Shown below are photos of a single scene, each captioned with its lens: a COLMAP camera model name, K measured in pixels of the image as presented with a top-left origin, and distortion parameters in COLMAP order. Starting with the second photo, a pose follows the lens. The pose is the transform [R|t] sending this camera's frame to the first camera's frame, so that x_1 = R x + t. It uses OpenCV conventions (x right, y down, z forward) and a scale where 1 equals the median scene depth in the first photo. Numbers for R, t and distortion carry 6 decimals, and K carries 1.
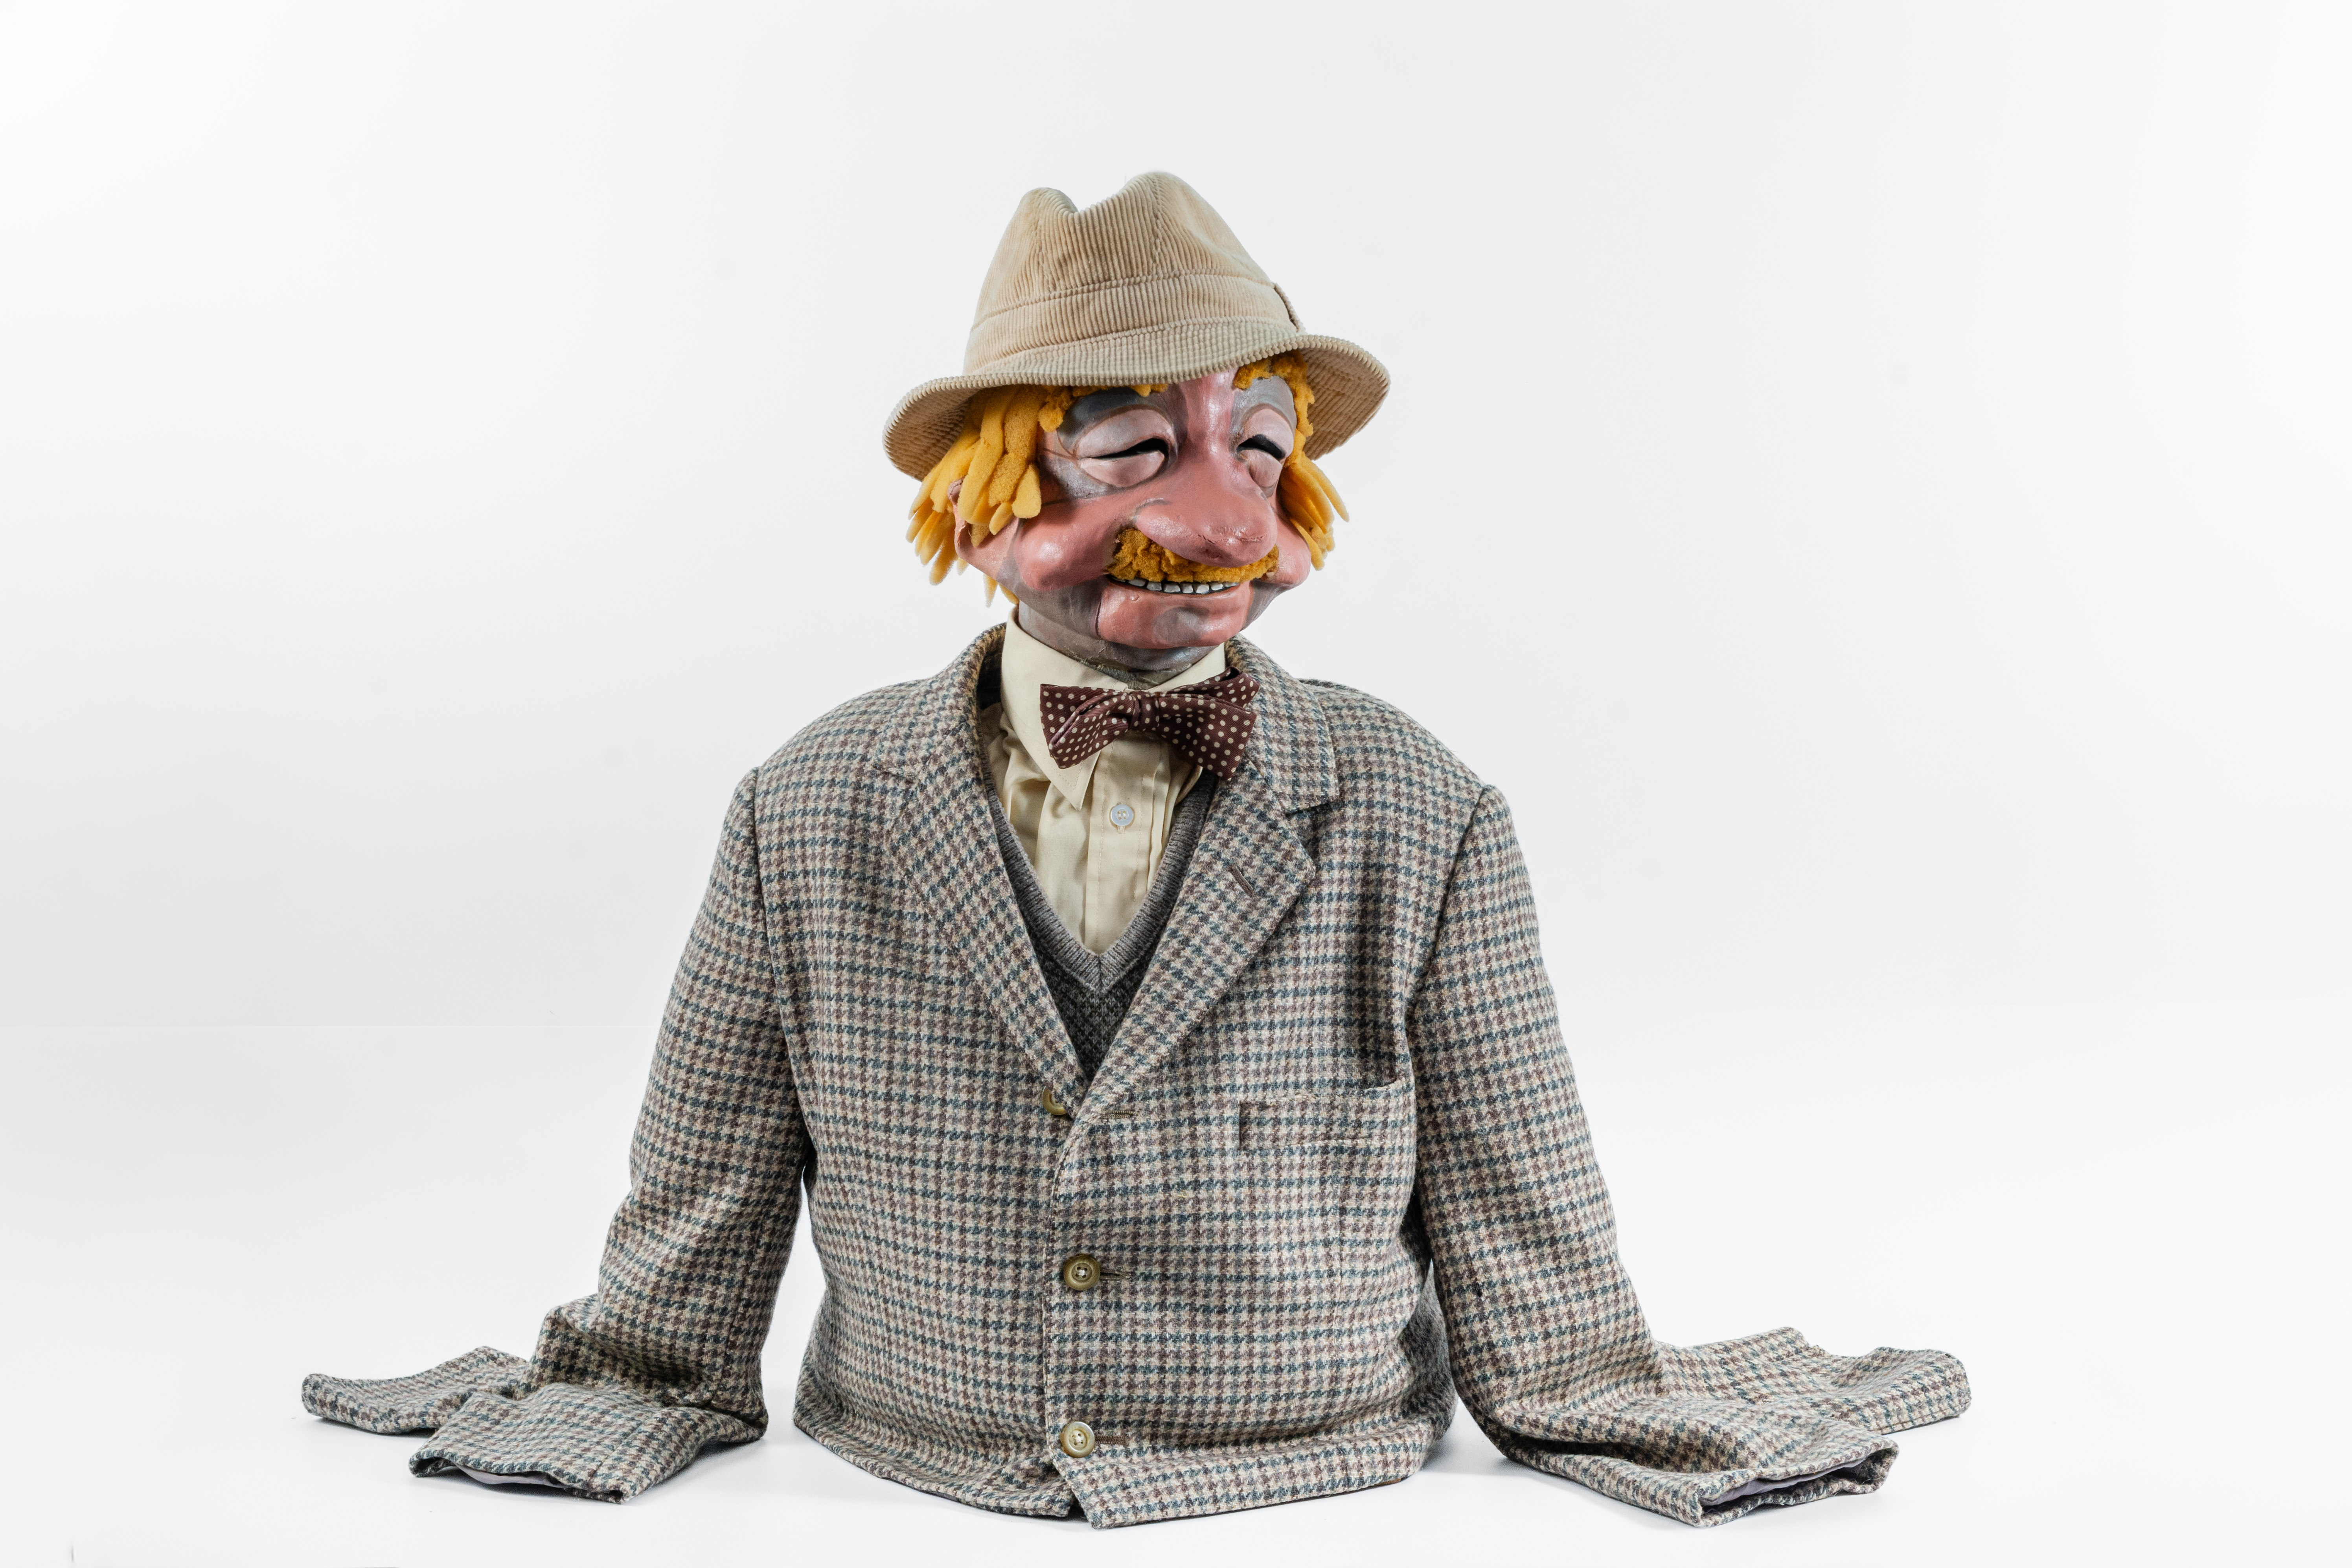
lens RADIAL K [[4348.0, 0, 1176.0], [0, 4348.0, 784.0], [0, 0, 1]] dist [-0.007838, 0.017838]
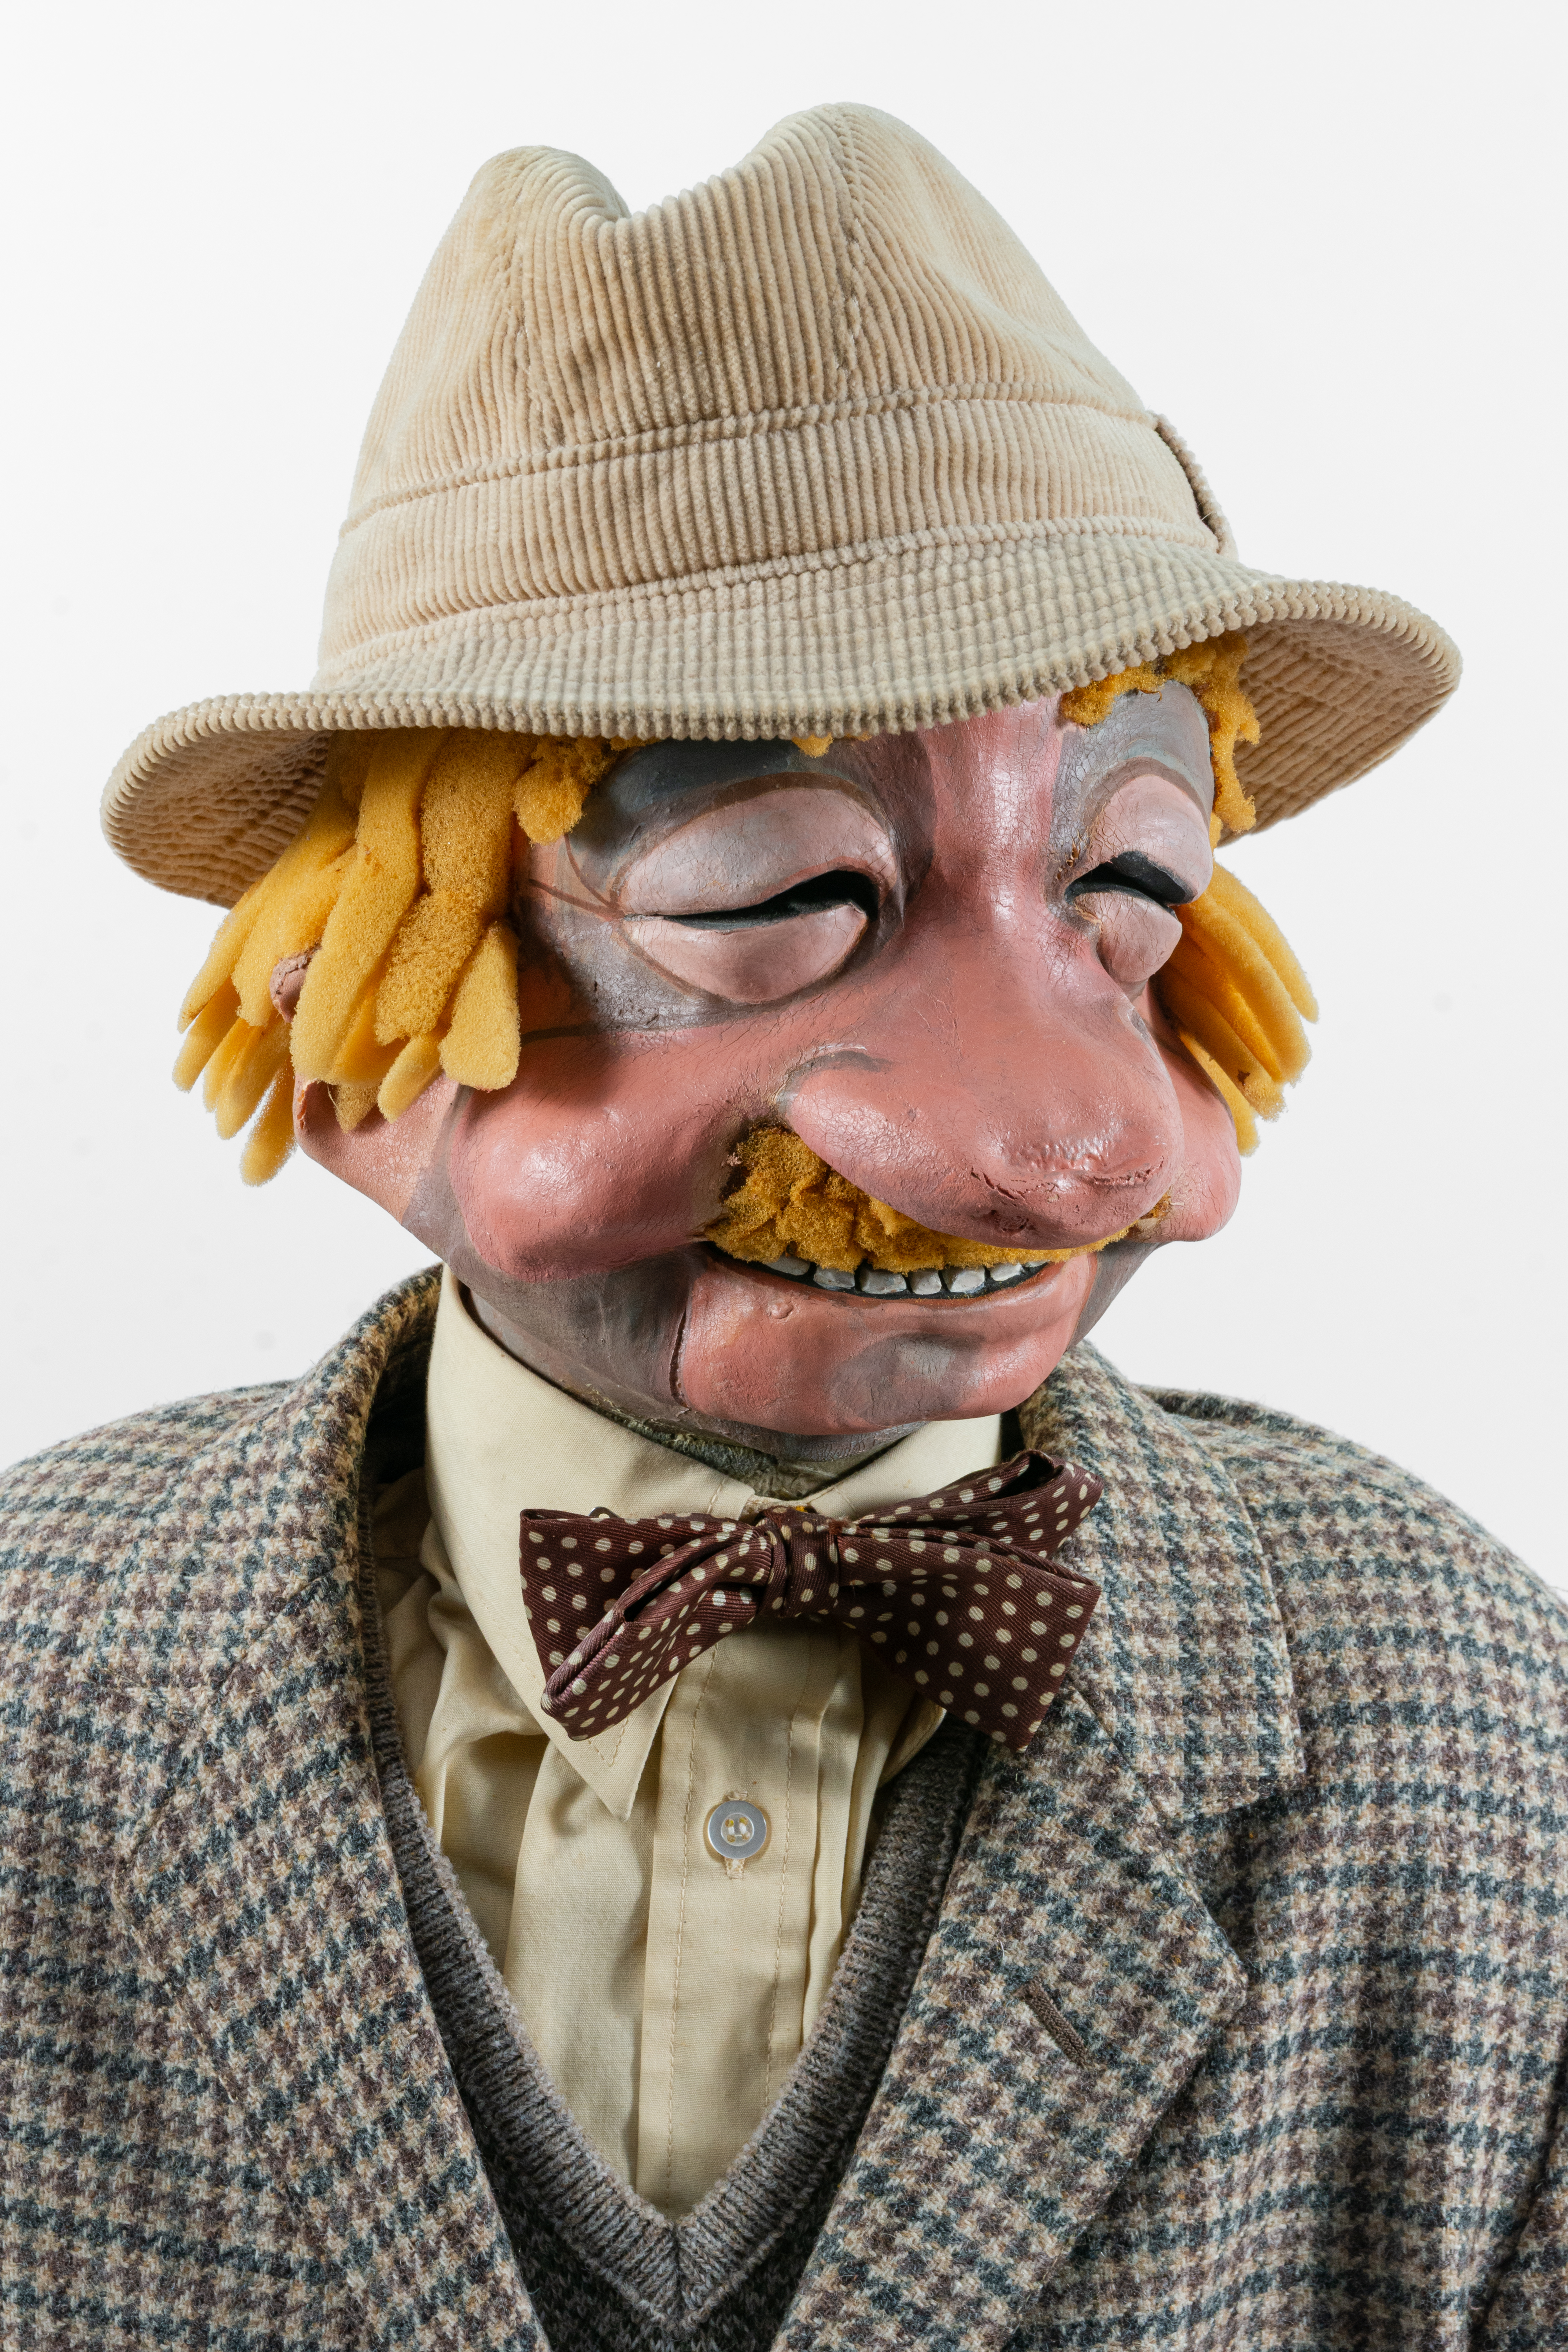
lens RADIAL K [[4348.1, 0, 785.6], [0, 4348.1, 1149.5], [0, 0, 1]] dist [-0.007838, 0.017838]
pose [[0.999906, 0.006447, 0.012089, -0.013276], [-0.007511, 0.995903, 0.090116, -0.086794], [-0.011459, -0.090198, 0.995858, 0.630875]]
